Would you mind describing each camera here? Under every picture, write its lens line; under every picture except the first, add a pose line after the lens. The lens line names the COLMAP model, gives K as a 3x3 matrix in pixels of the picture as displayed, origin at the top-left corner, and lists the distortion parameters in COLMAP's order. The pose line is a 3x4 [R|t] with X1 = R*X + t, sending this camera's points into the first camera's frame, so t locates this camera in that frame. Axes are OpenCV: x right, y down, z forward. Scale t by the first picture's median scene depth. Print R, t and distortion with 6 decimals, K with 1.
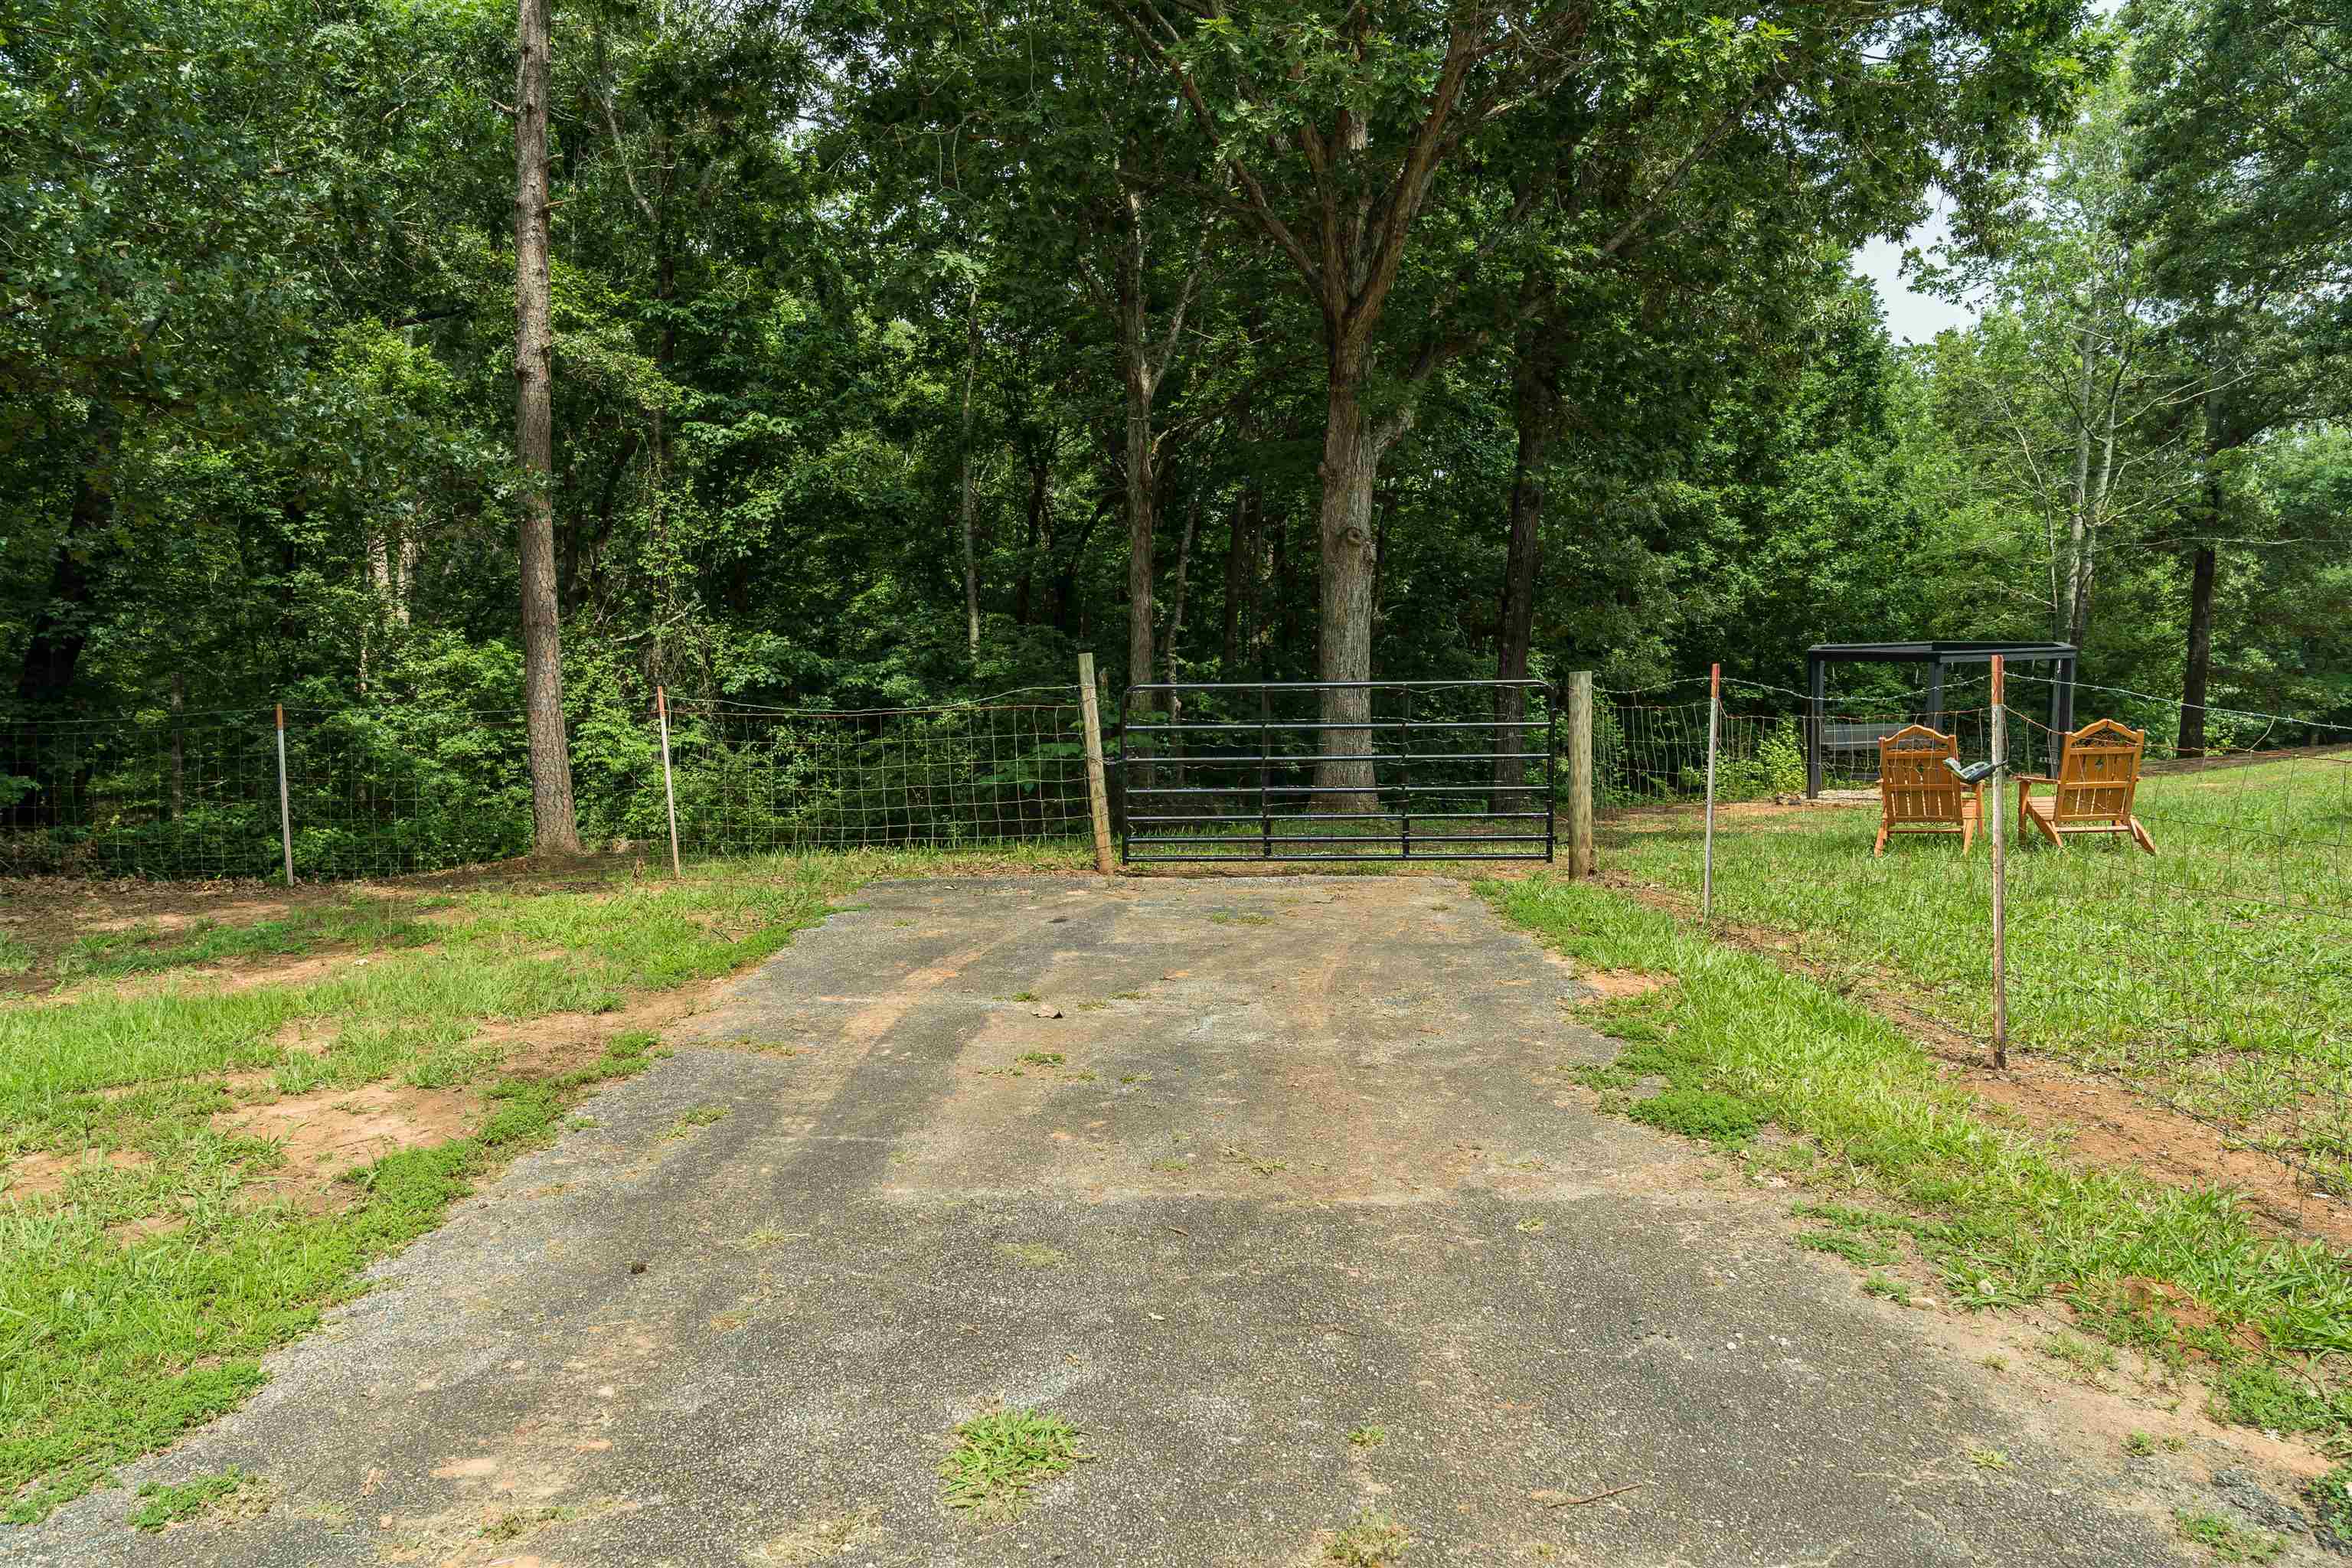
lens RADIAL K [[1596.7, 0, 1157.9], [0, 1596.7, 783.0], [0, 0, 1]] dist [-0.043512, 0.026576]
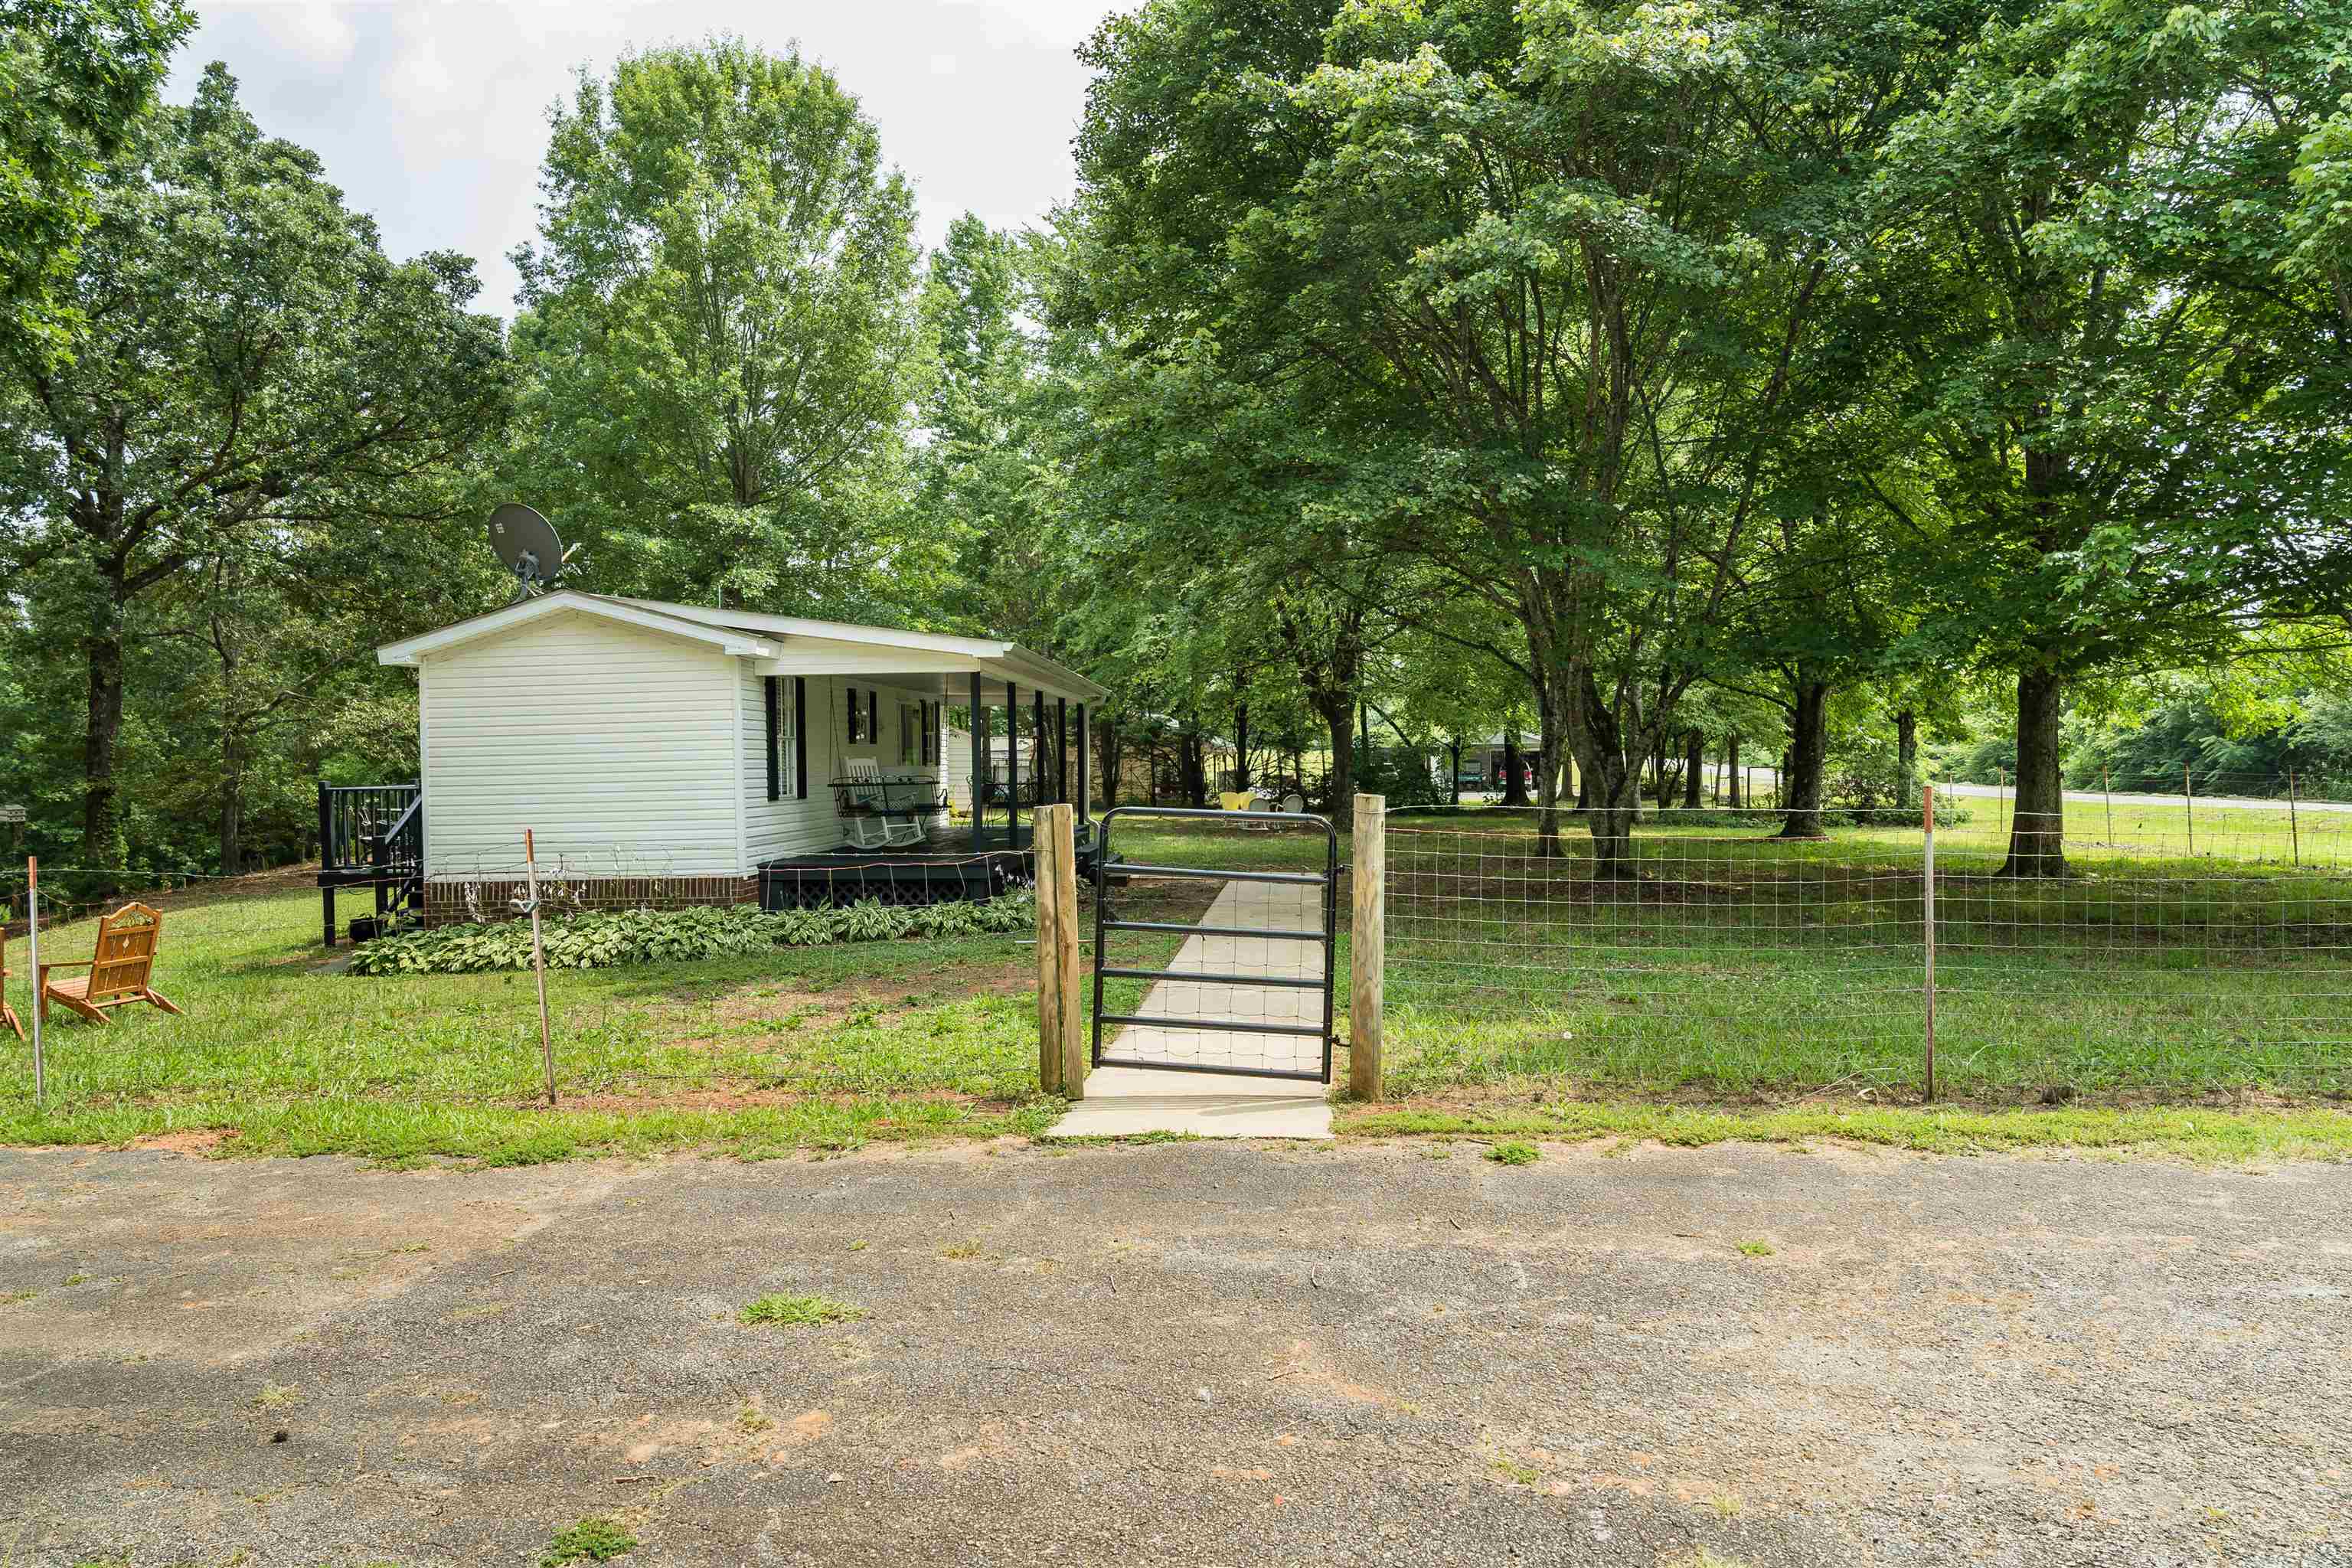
lens RADIAL K [[1596.7, 0, 1157.9], [0, 1596.7, 783.0], [0, 0, 1]] dist [-0.043512, 0.026576]
pose [[0.164415, 0.011920, 0.986319, -1.240507], [0.118703, 0.992421, -0.031781, -0.007393], [-0.979223, 0.122305, 0.161754, 0.246408]]
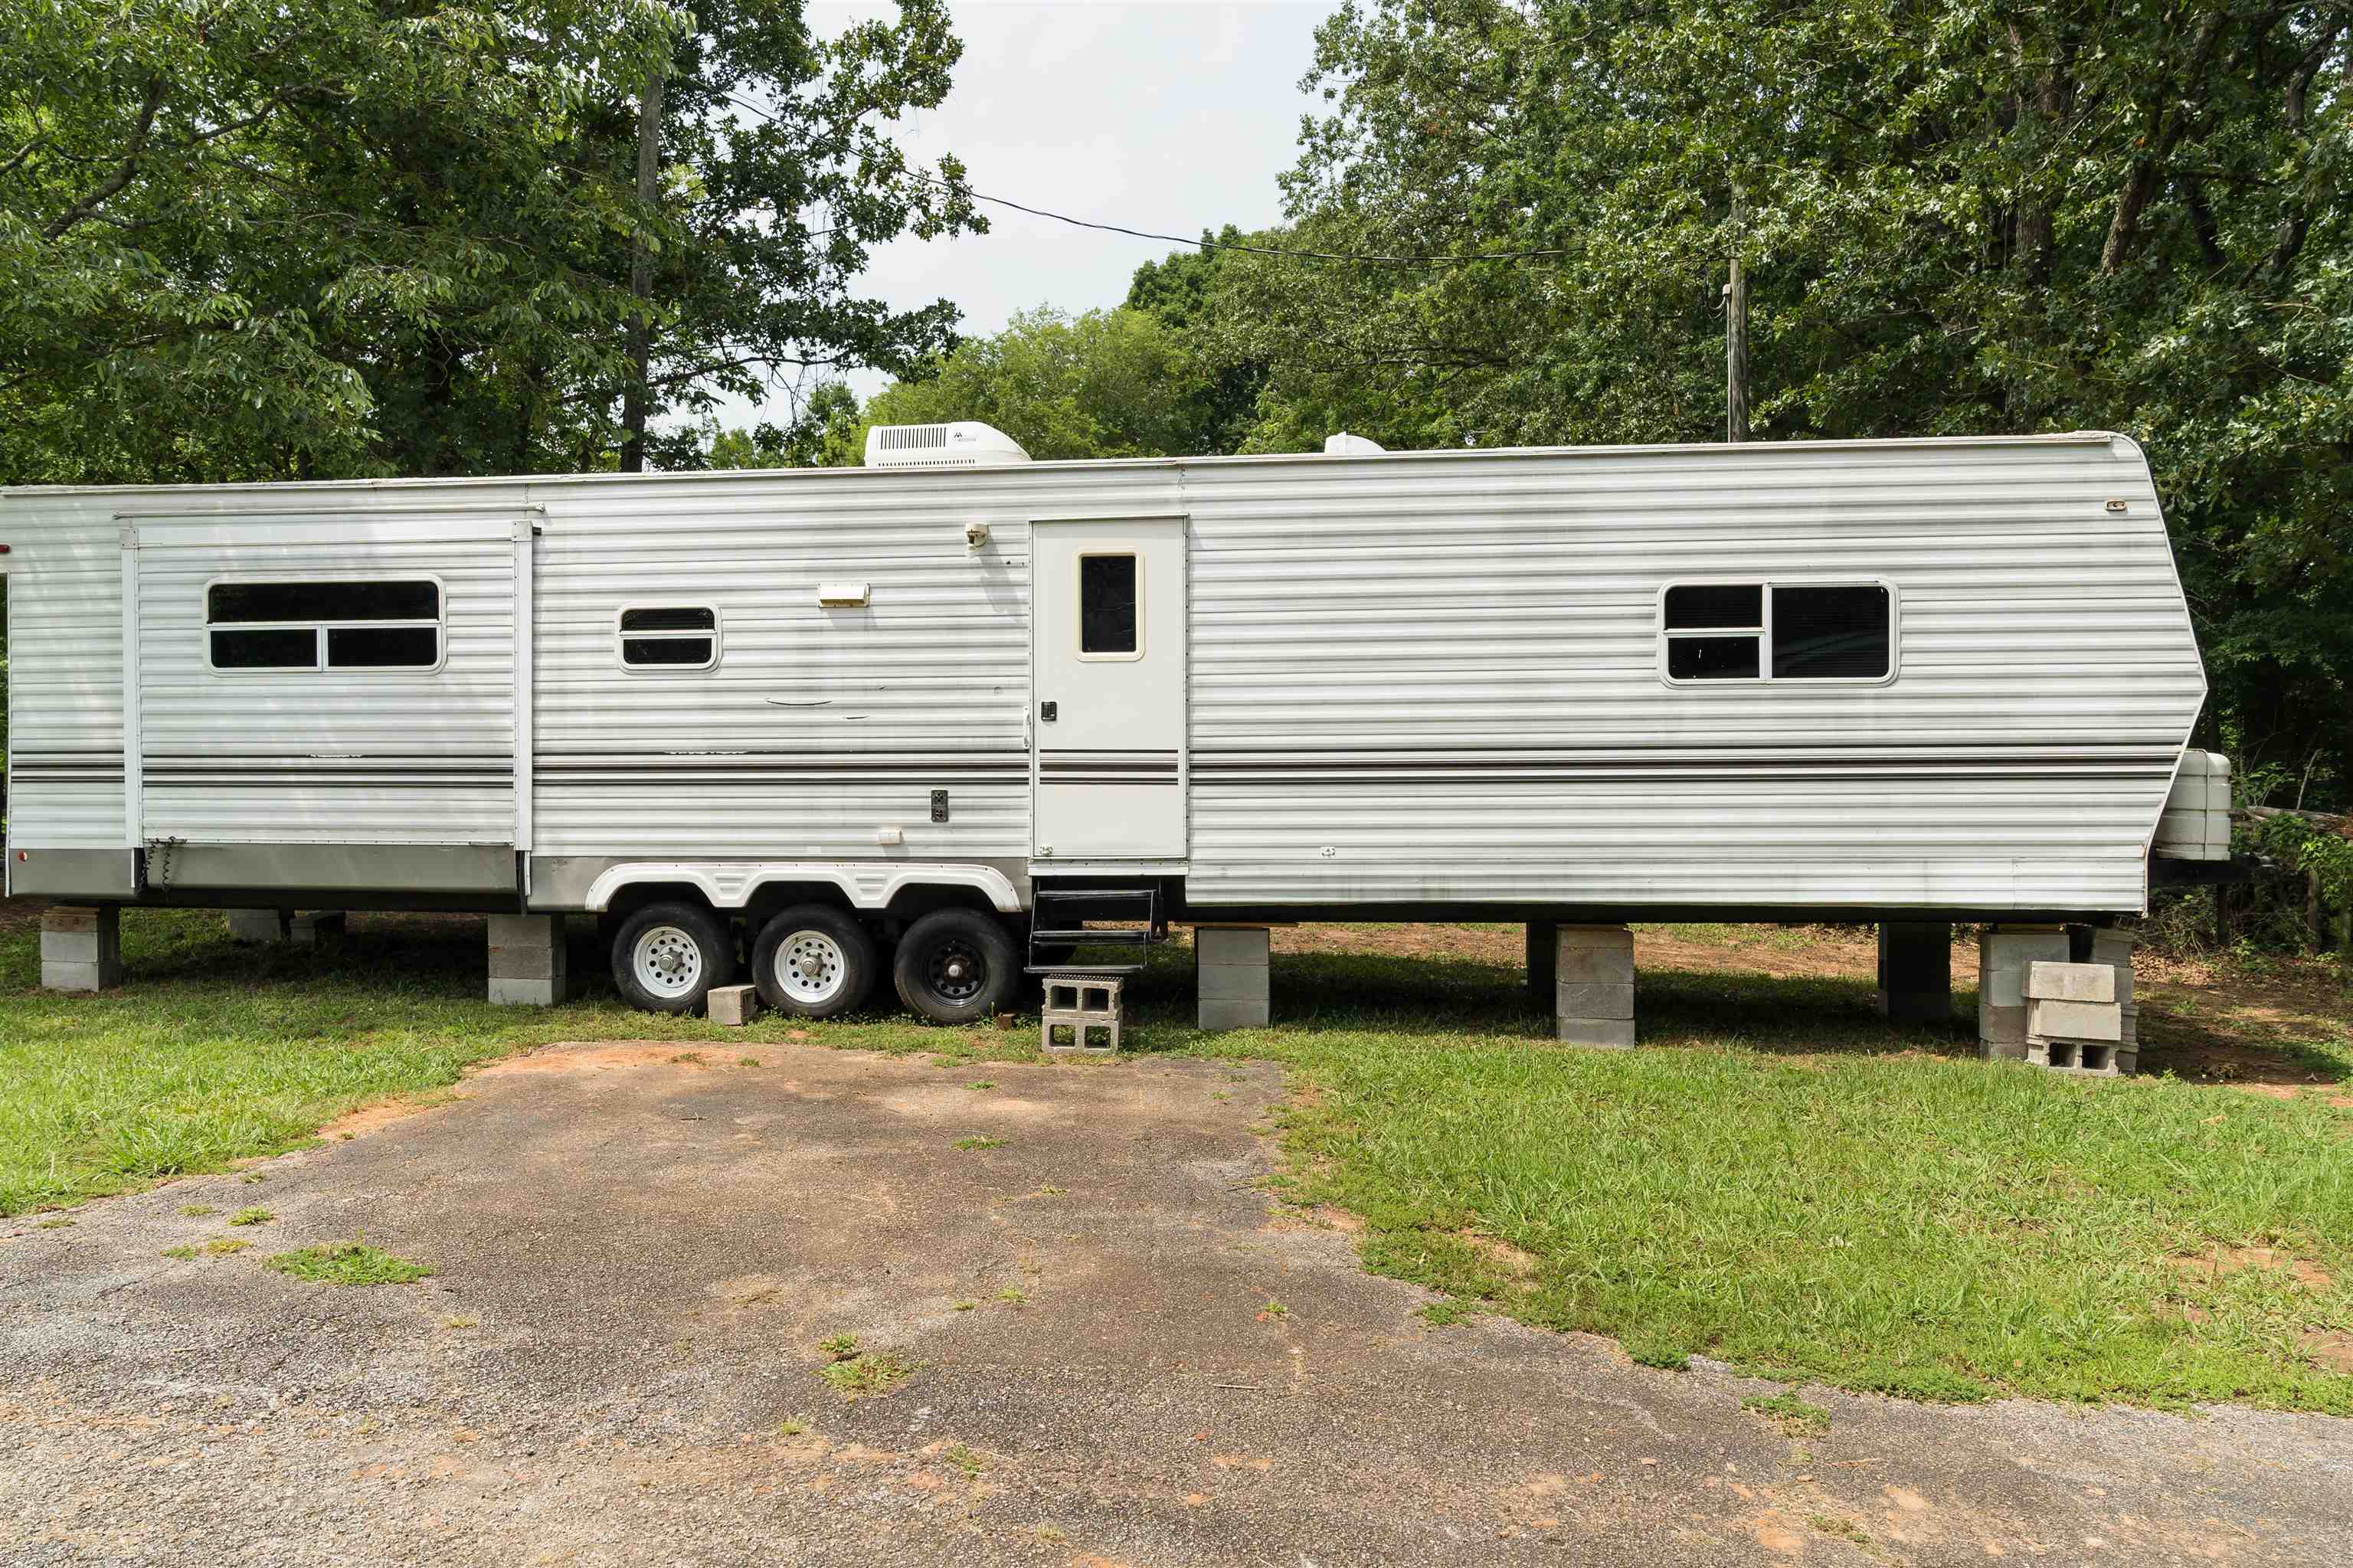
lens RADIAL K [[1597.5, 0, 1158.4], [0, 1597.5, 783.0], [0, 0, 1]] dist [-0.043512, 0.026576]
pose [[-0.079777, 0.017671, -0.996656, 0.562282], [-0.109966, 0.993584, 0.026419, -0.039866], [0.990729, 0.111706, -0.077322, 0.374581]]
